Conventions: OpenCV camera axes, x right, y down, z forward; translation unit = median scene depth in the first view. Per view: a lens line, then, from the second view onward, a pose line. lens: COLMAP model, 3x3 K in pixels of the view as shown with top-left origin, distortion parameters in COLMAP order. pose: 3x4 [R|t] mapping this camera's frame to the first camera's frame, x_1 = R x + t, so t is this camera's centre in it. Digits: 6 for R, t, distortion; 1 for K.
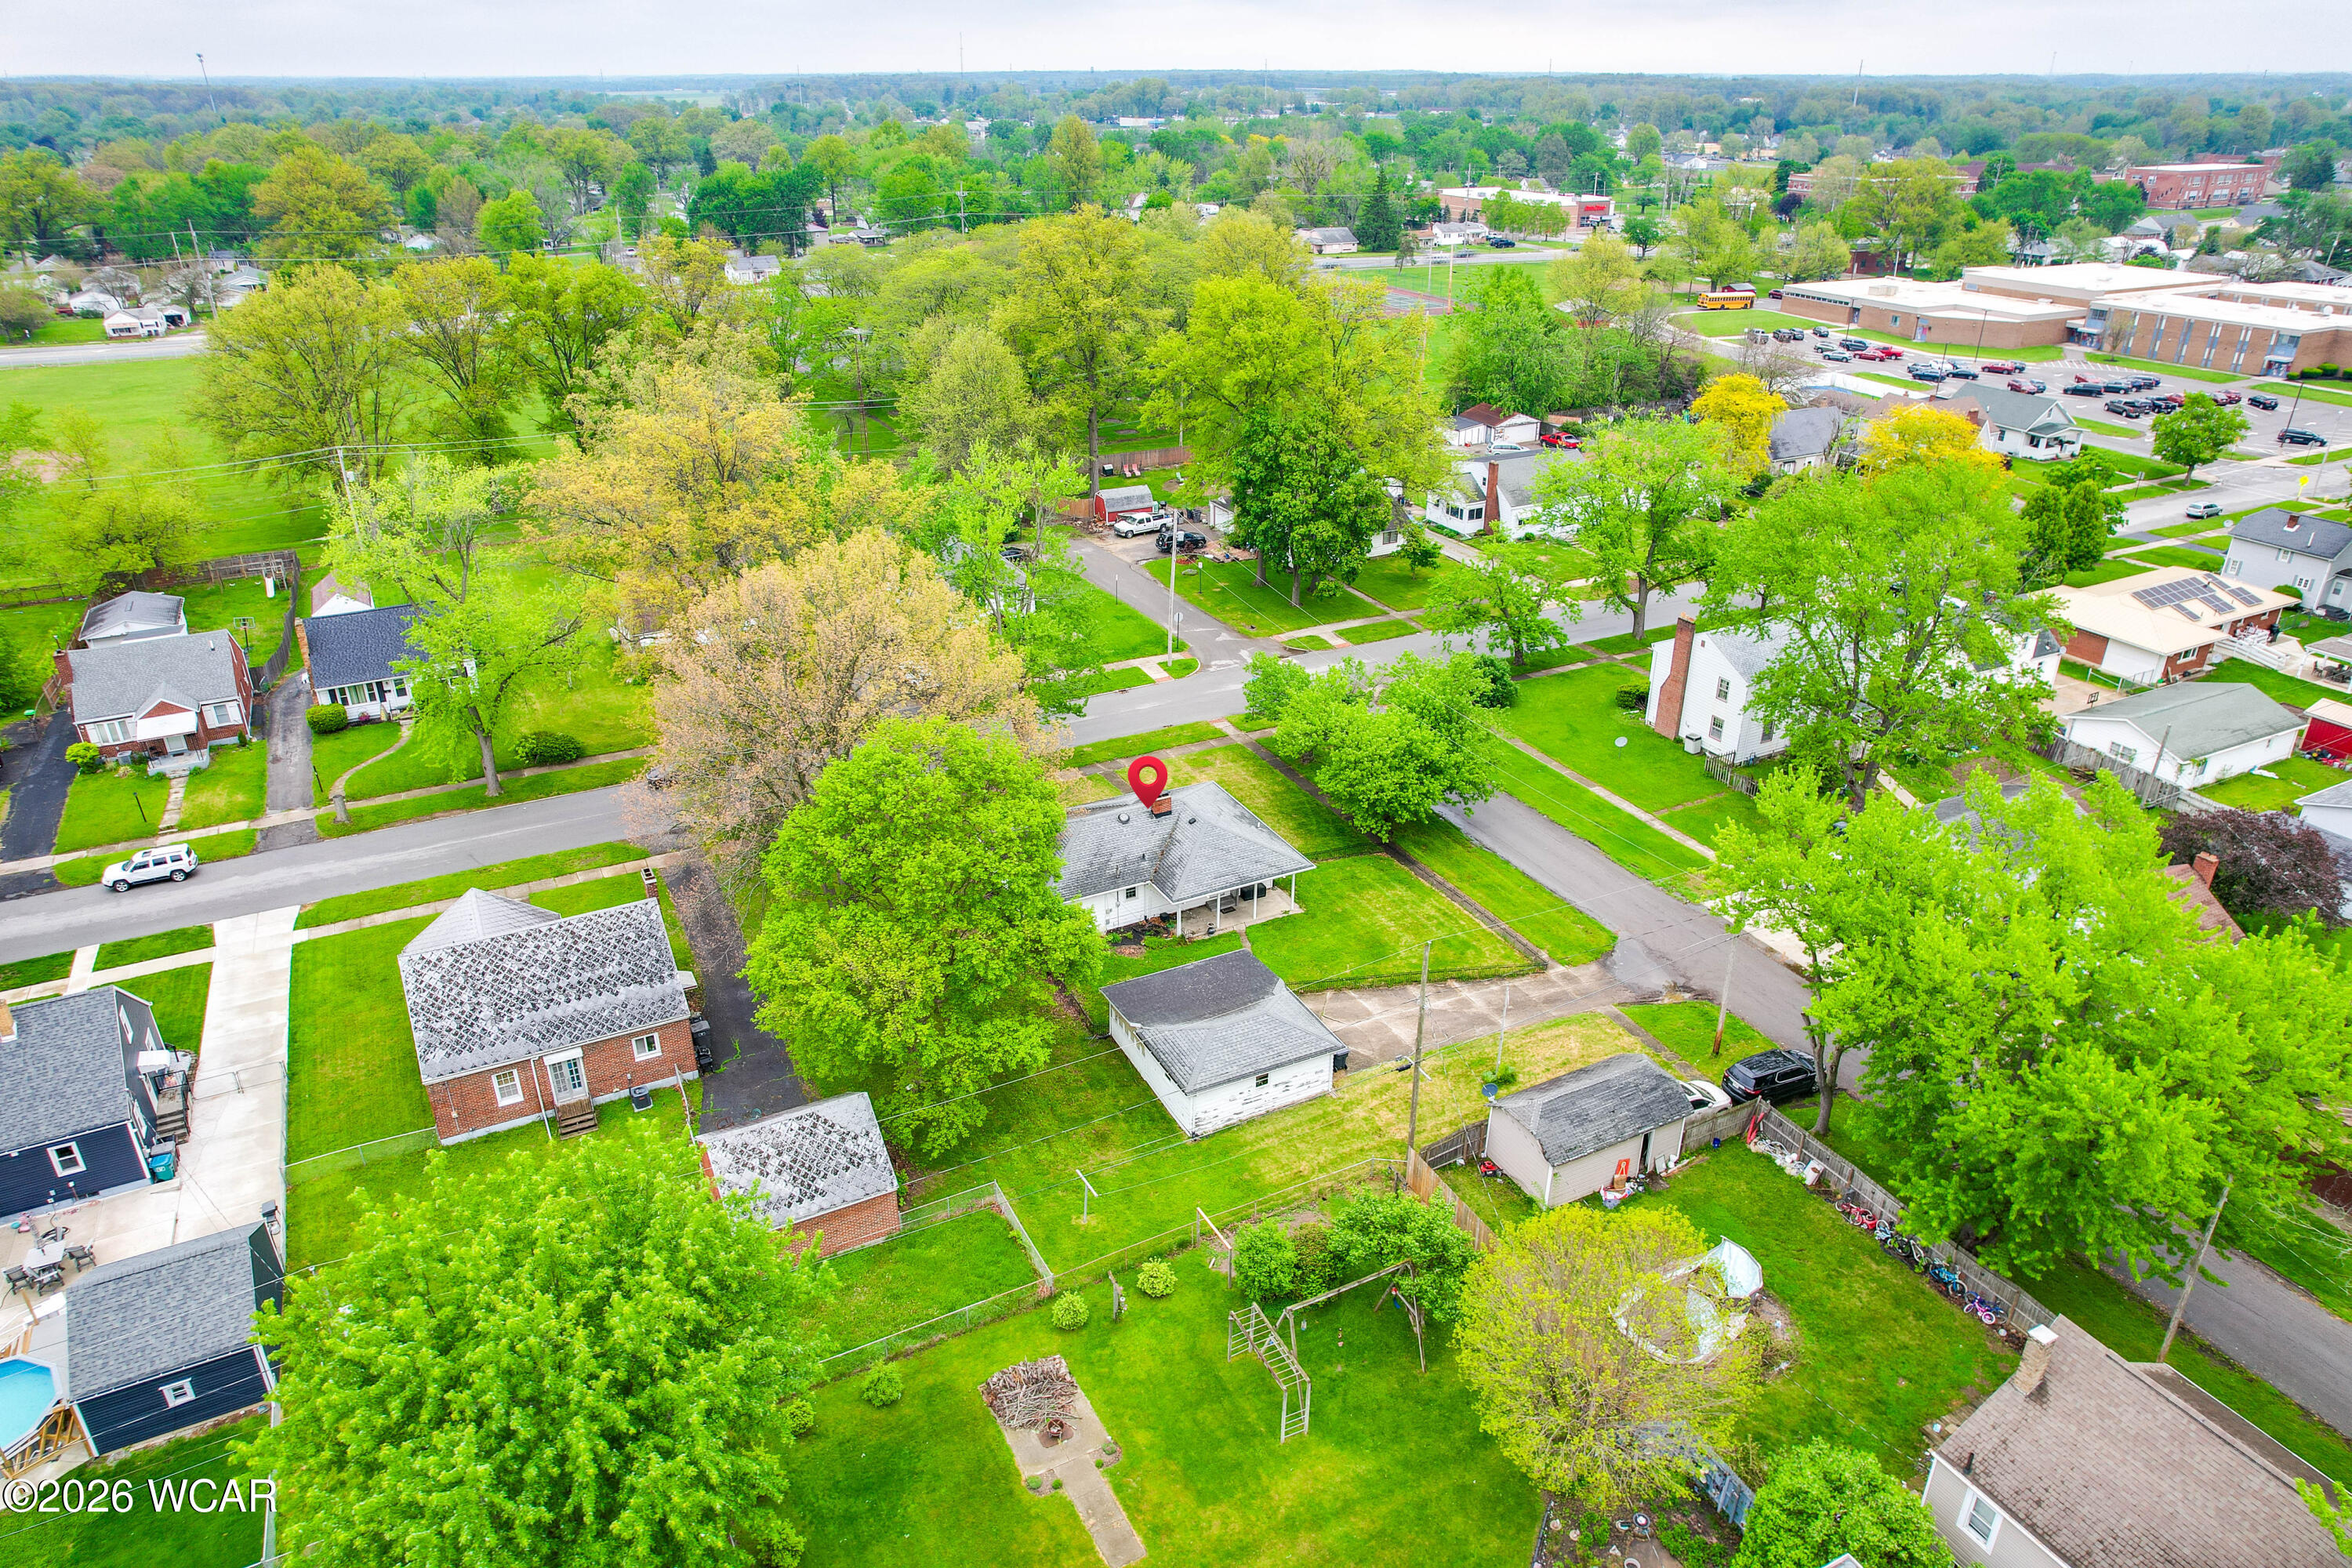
lens RADIAL K [[1501.7, 0, 1179.3], [0, 1501.7, 793.1], [0, 0, 1]] dist [0.001941, 0.004837]
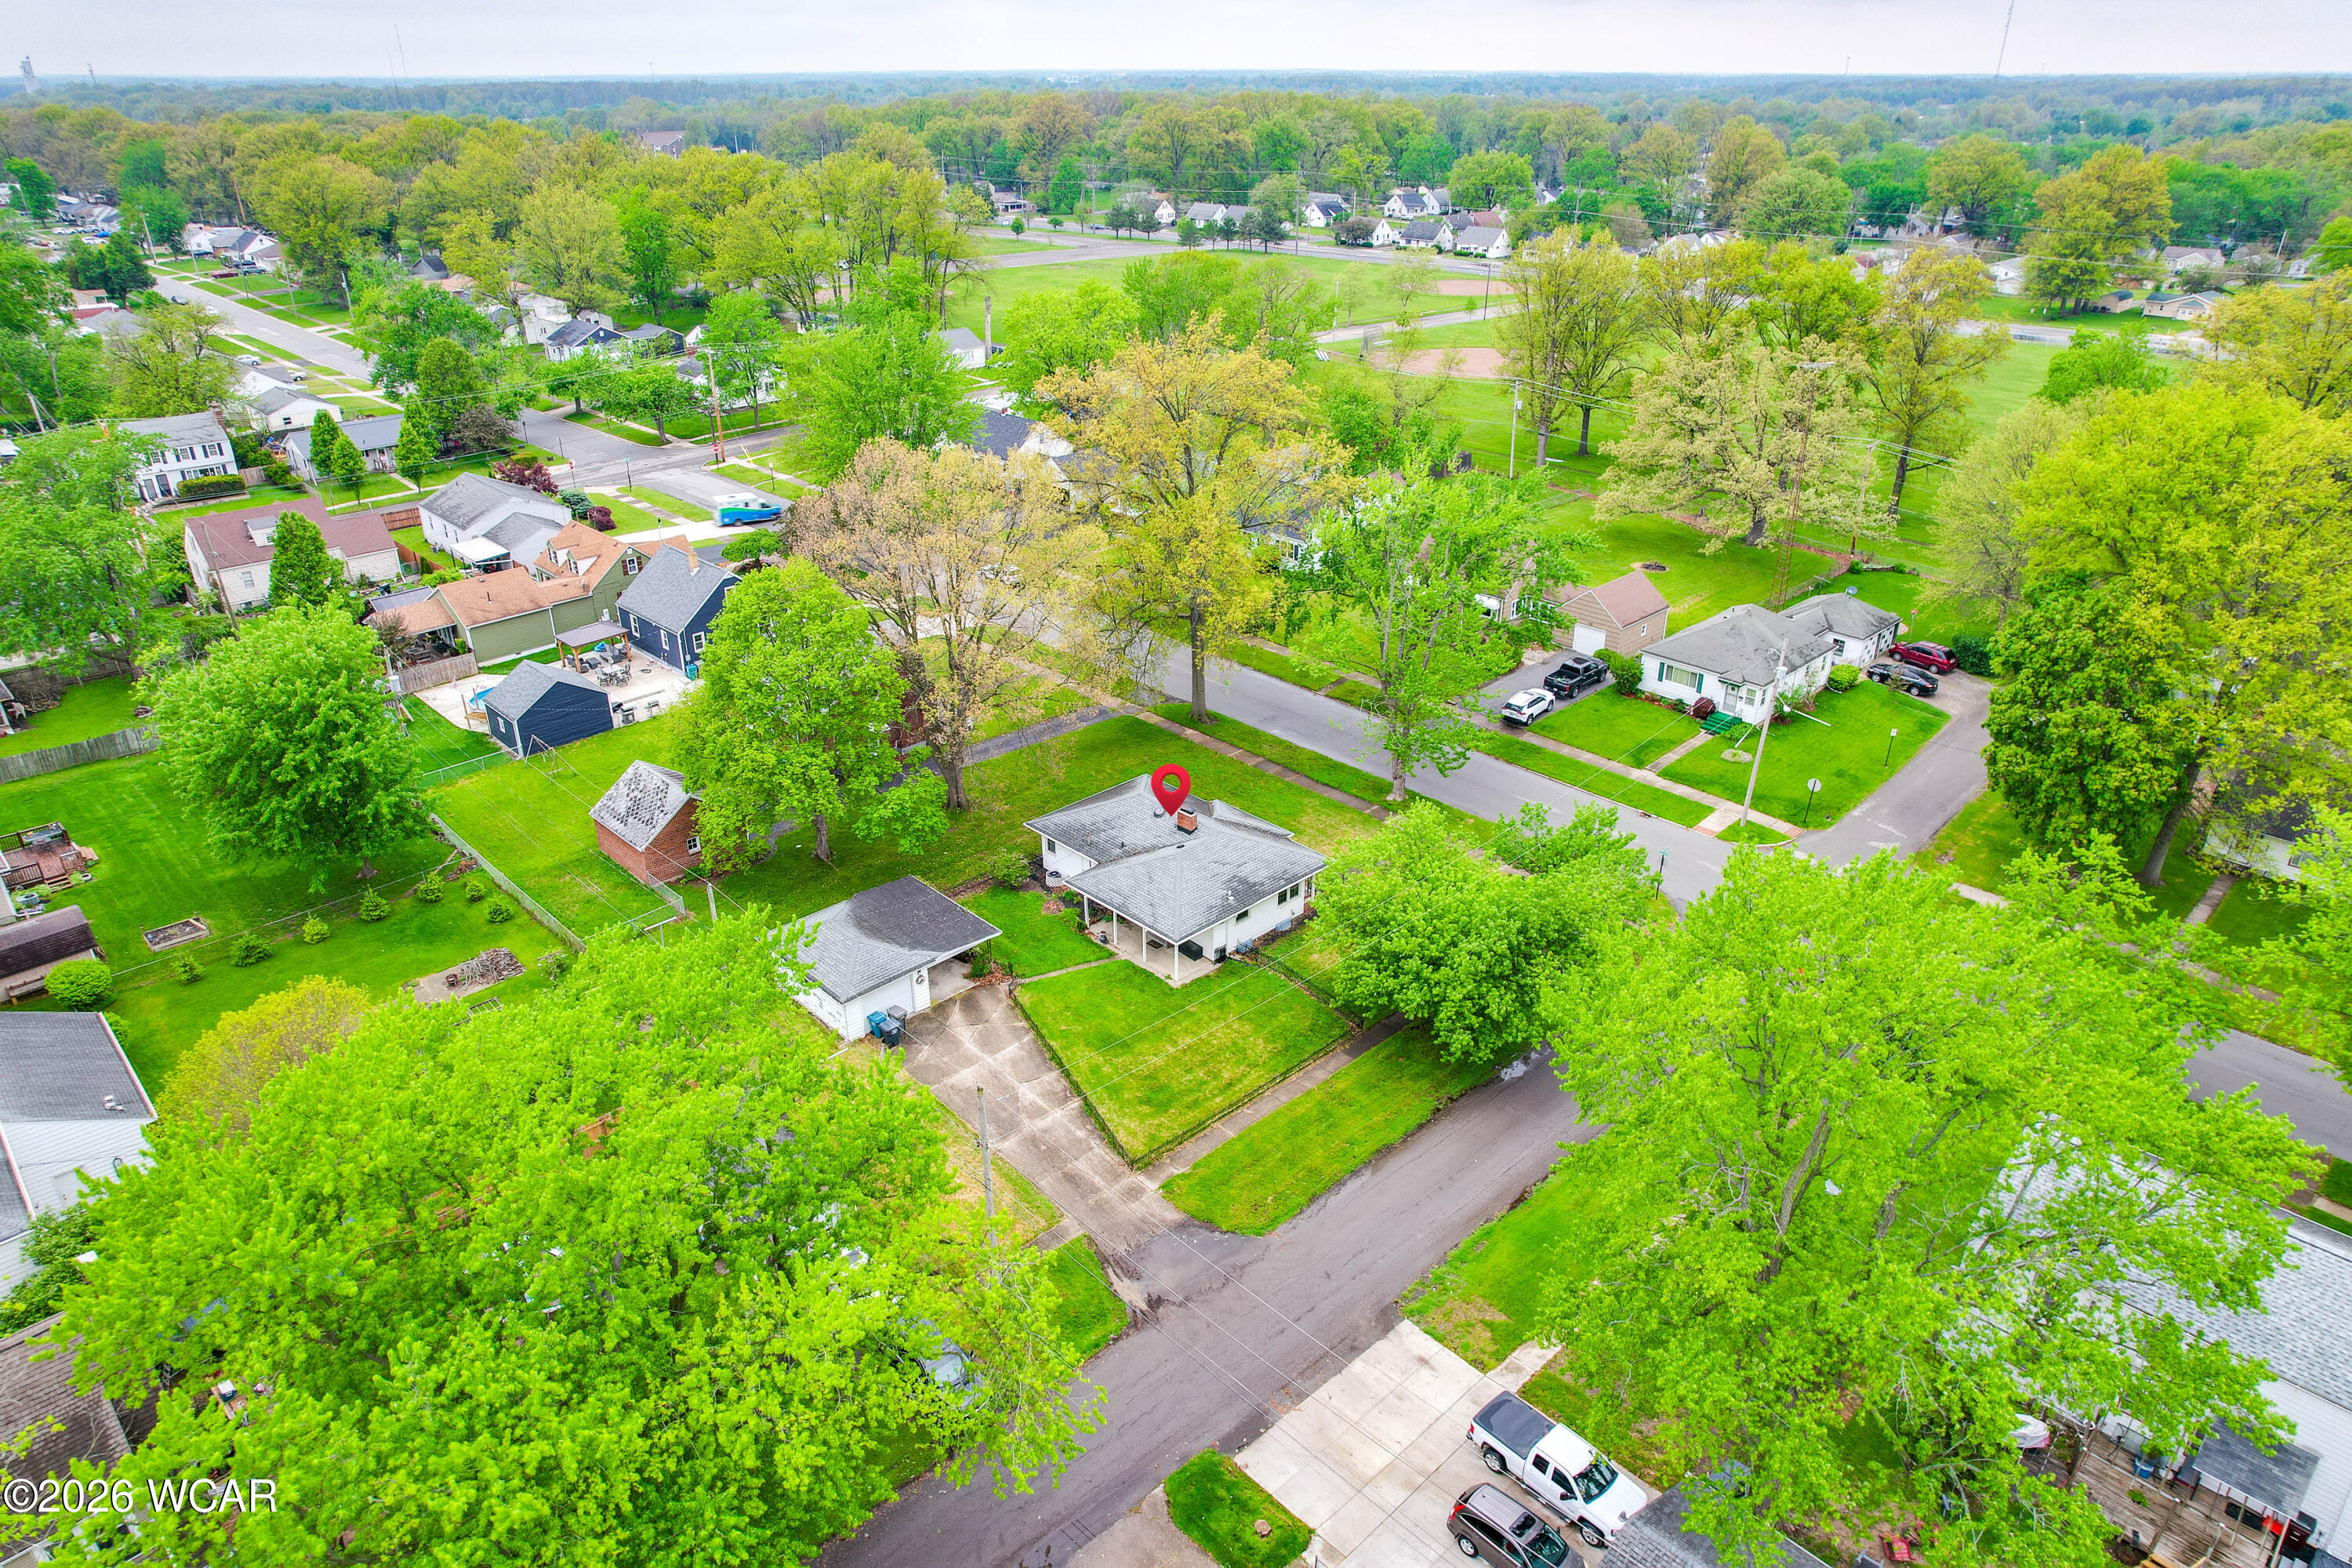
lens RADIAL K [[1501.7, 0, 1173.6], [0, 1501.7, 785.7], [0, 0, 1]] dist [0.001941, 0.004837]
pose [[0.270006, 0.414067, -0.869279, 1.042348], [-0.413185, 0.865287, 0.283826, -0.361455], [0.869698, 0.282538, 0.404718, 0.755681]]
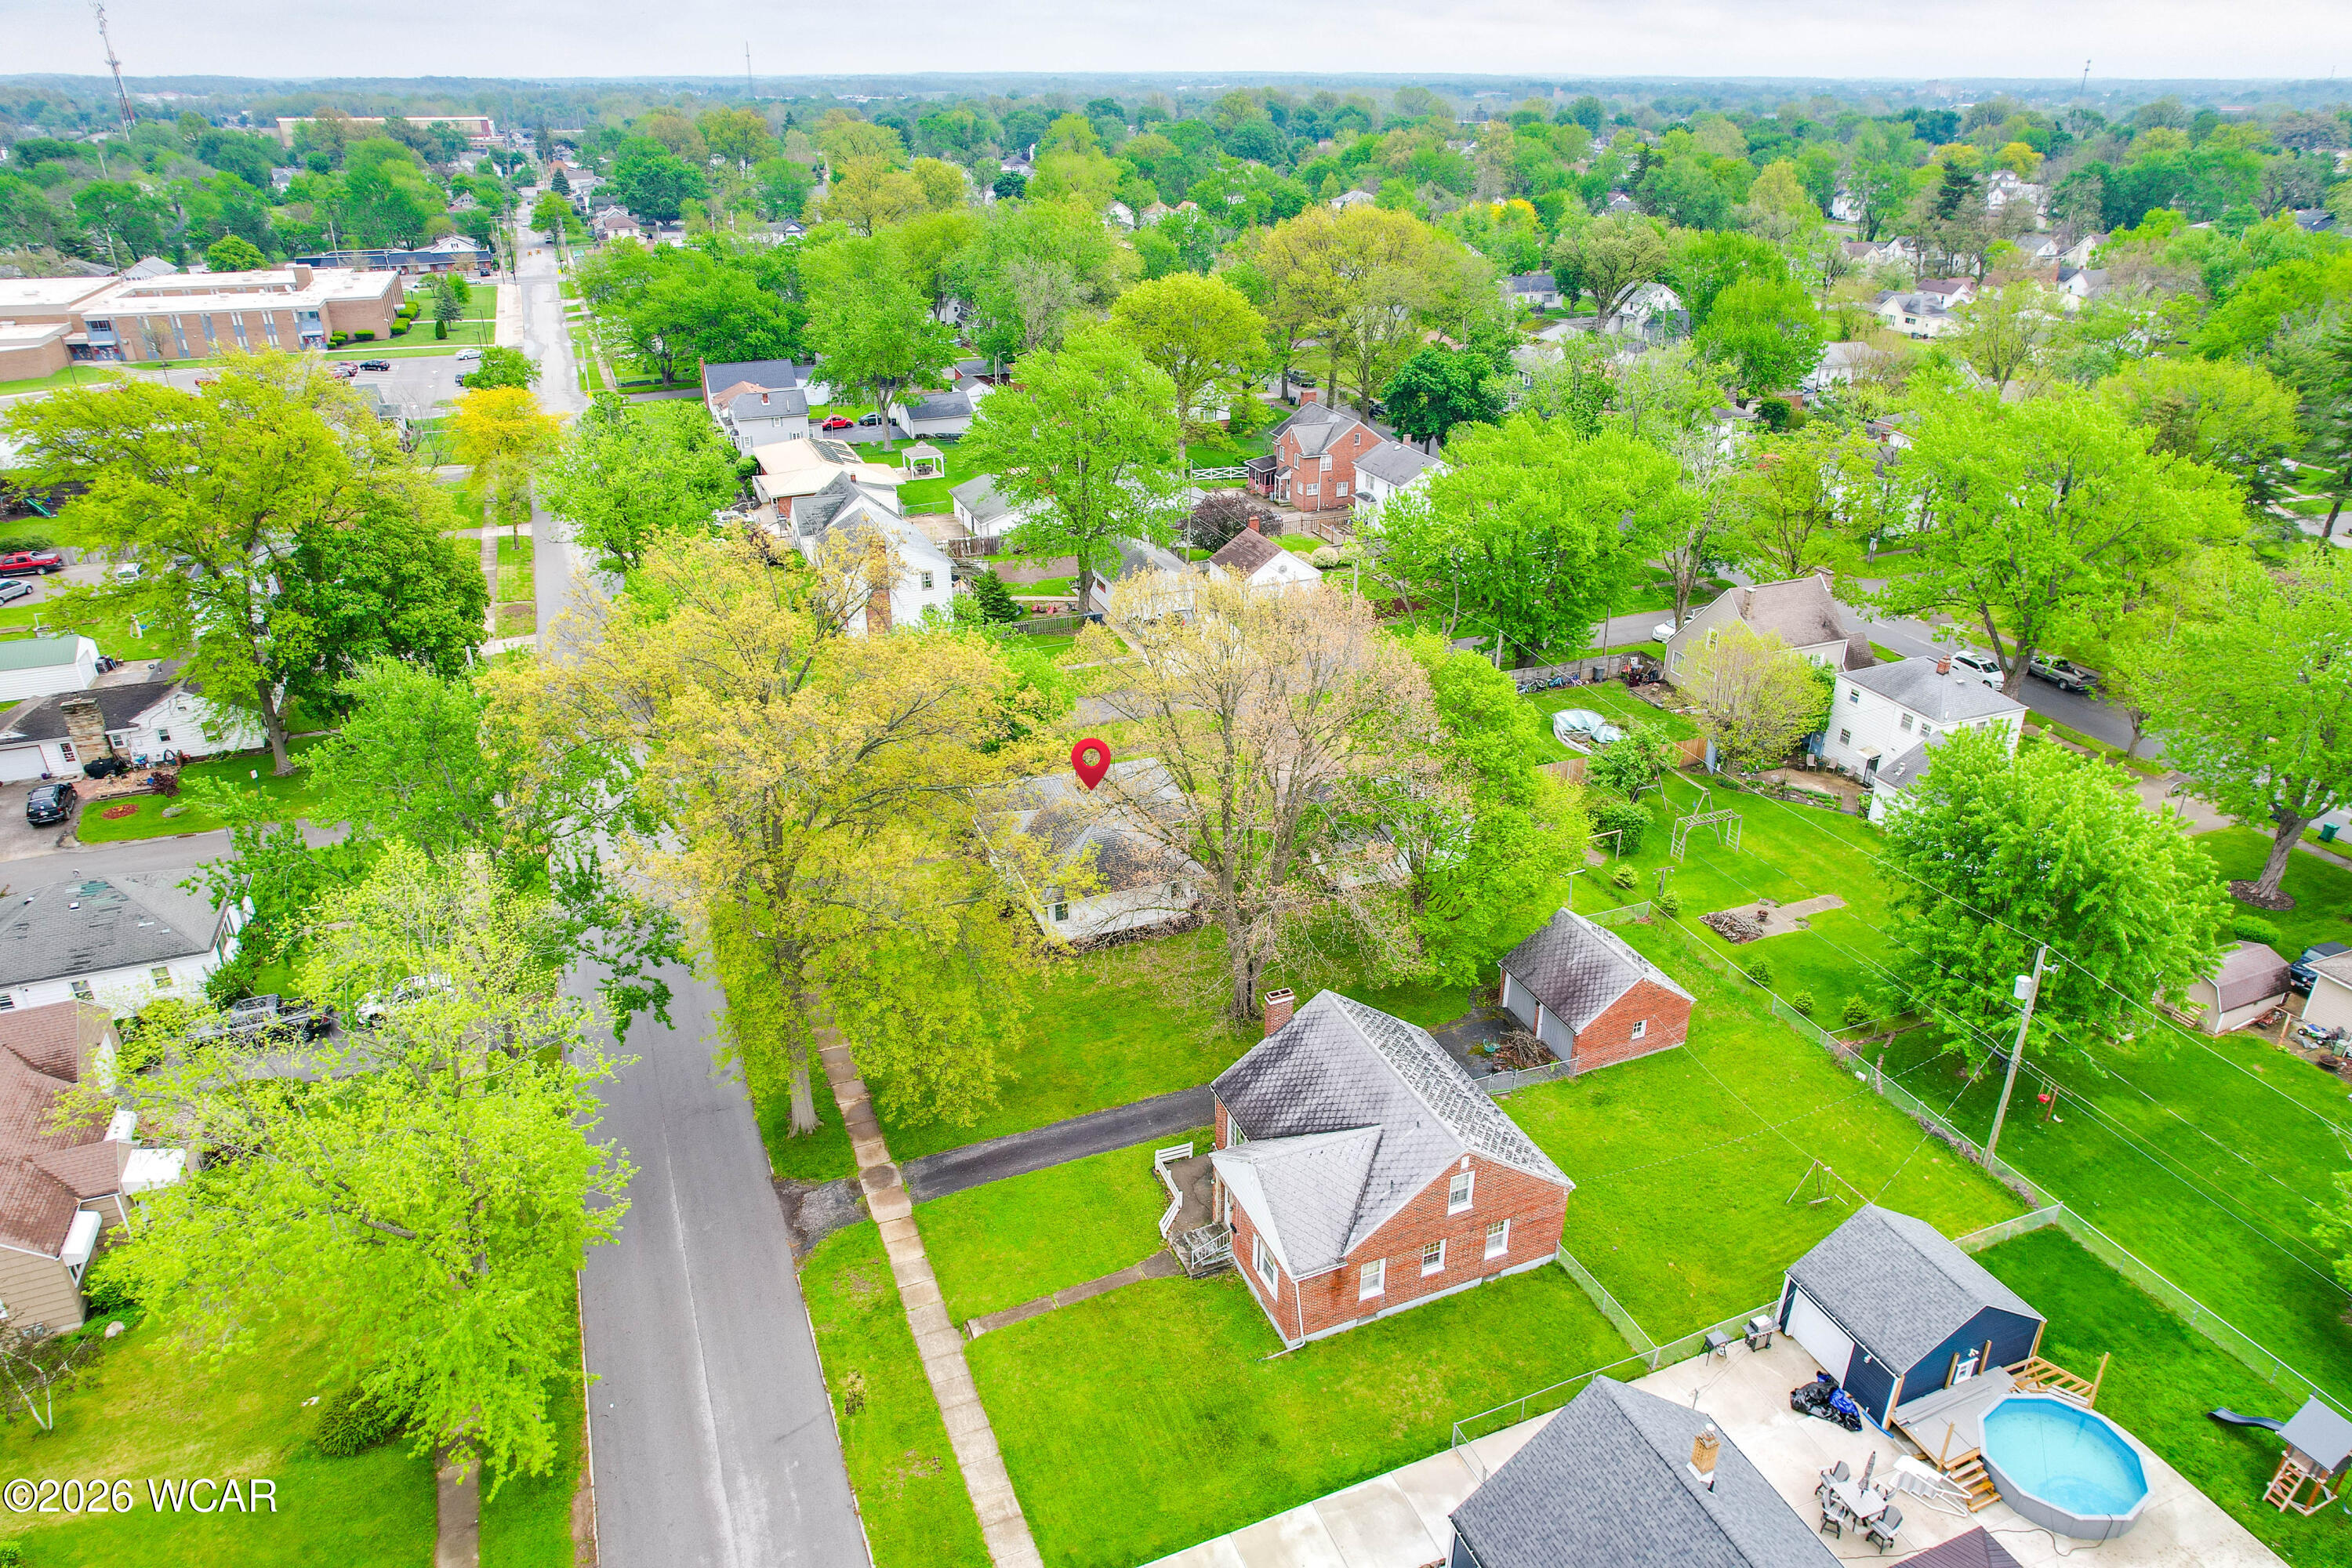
lens RADIAL K [[1501.7, 0, 1185.1], [0, 1501.7, 782.6], [0, 0, 1]] dist [0.001941, 0.004837]
pose [[0.088983, -0.428408, 0.899193, -1.184932], [0.436266, 0.828334, 0.351476, -0.409308], [-0.895407, 0.361012, 0.260607, 0.848692]]
